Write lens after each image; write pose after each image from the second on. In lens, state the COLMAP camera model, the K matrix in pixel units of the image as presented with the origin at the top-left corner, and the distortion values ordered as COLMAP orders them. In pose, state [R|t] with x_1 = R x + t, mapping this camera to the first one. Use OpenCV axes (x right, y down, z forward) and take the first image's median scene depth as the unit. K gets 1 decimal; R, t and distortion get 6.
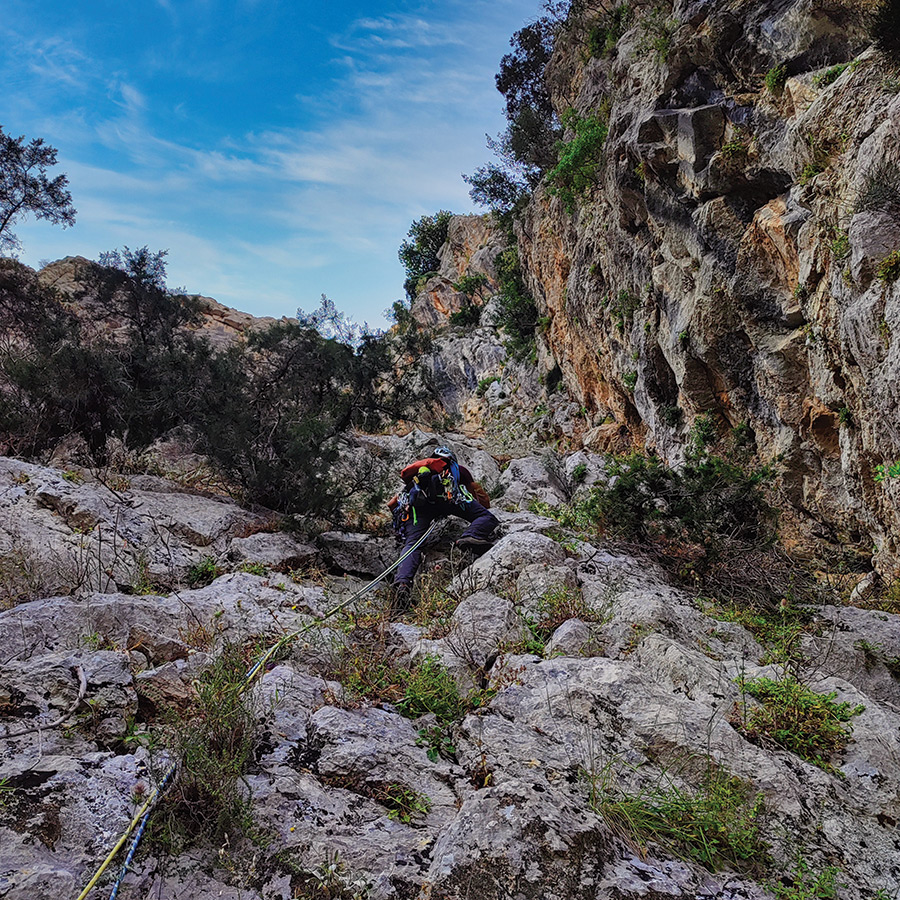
lens RADIAL K [[903.7, 0, 444.1], [0, 903.7, 449.3], [0, 0, 1]] dist [0.051446, -0.091821]
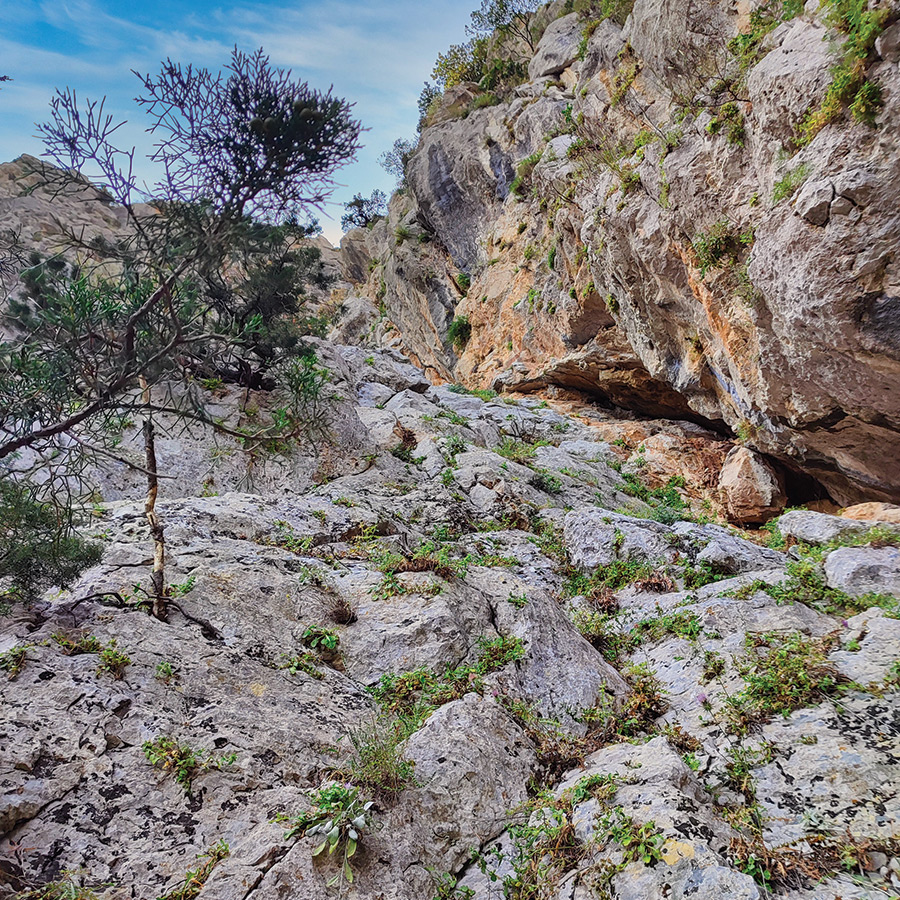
lens RADIAL K [[788.5, 0, 462.9], [0, 788.5, 492.7], [0, 0, 1]] dist [0.030739, -0.062685]
pose [[0.996582, -0.027819, -0.077784, 0.148952], [0.035549, 0.994370, 0.099826, 0.152257], [0.074569, -0.102250, 0.991960, 2.501075]]
